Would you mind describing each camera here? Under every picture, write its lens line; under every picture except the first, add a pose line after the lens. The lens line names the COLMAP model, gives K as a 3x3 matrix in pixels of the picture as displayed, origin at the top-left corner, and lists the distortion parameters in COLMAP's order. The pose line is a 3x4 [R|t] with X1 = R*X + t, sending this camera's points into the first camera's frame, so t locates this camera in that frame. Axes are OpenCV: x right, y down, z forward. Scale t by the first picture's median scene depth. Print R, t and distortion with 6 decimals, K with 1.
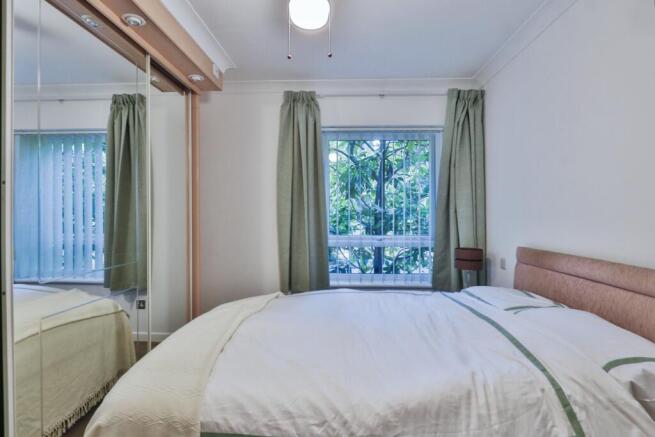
lens RADIAL K [[348.7, 0, 329.2], [0, 348.7, 212.1], [0, 0, 1]] dist [-0.006254, -0.001875]
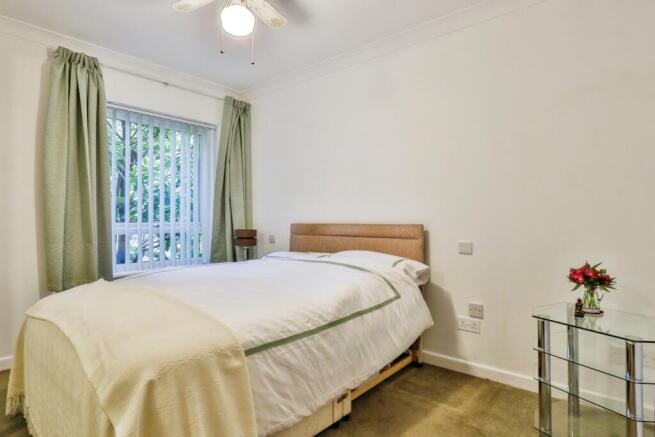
lens RADIAL K [[348.7, 0, 329.2], [0, 348.7, 212.1], [0, 0, 1]] dist [-0.006254, -0.001875]
pose [[0.623015, 0.006820, 0.782180, -0.362243], [-0.005420, 0.999976, -0.004402, 0.043512], [-0.782191, -0.001496, 0.623037, -0.006027]]
